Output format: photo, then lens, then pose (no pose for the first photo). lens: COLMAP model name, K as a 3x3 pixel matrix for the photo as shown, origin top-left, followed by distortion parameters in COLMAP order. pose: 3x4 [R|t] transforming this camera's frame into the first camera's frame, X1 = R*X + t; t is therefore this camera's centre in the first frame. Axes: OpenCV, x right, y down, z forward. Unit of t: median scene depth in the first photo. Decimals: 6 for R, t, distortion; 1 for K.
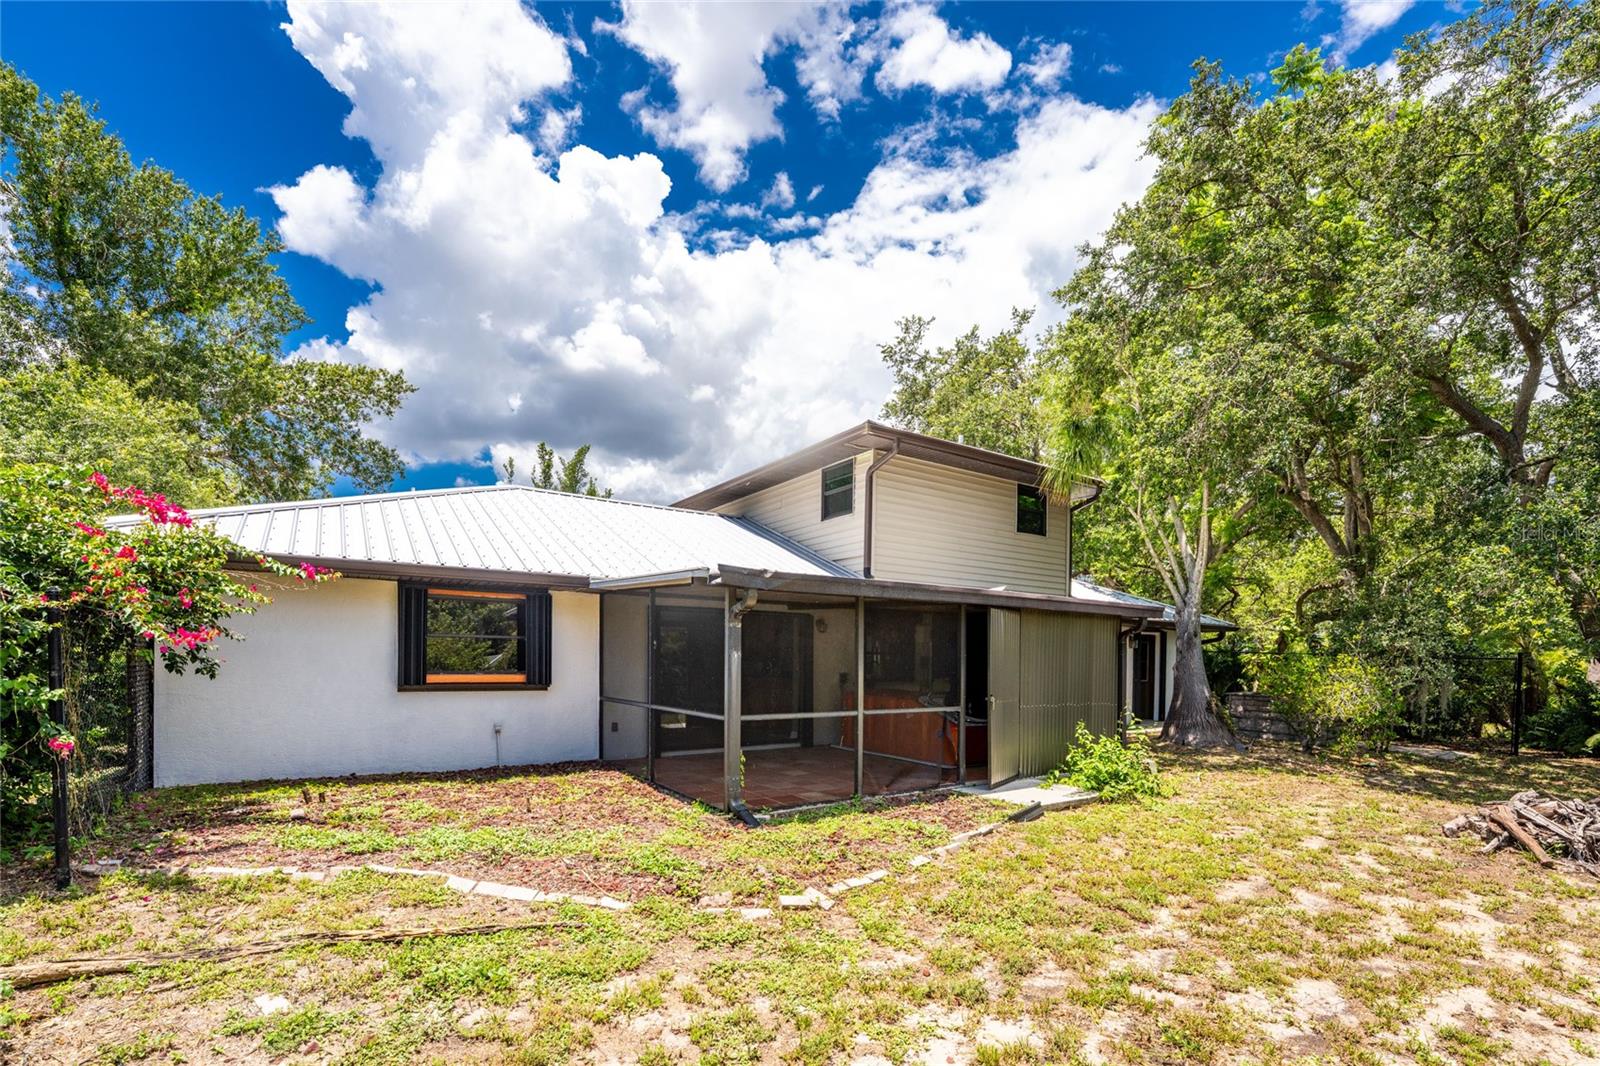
lens RADIAL K [[631.8, 0, 800.0], [0, 631.8, 533.0], [0, 0, 1]] dist [-0.019165, 0.000281]
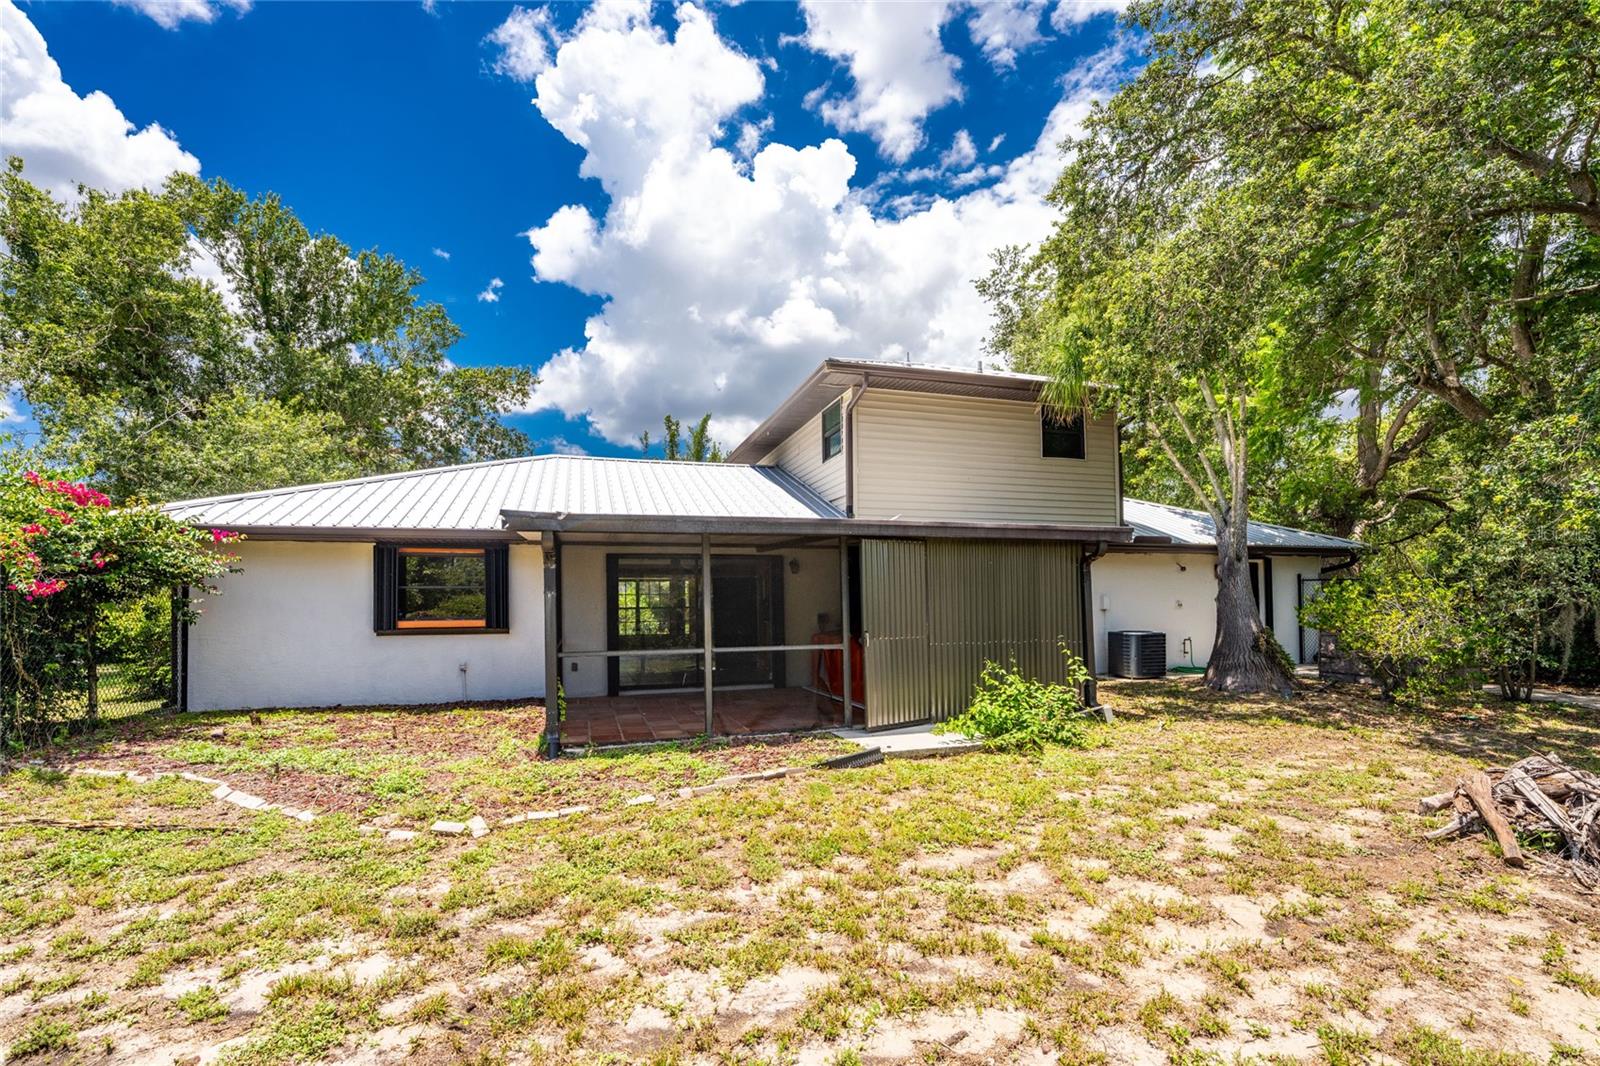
lens RADIAL K [[610.5, 0, 800.0], [0, 610.5, 467.8], [0, 0, 1]] dist [-0.017750, 0.000179]
pose [[0.963982, -0.082863, -0.252731, 0.475706], [0.076009, 0.996428, -0.036784, 0.041618], [0.254876, 0.016249, 0.966837, 0.097178]]
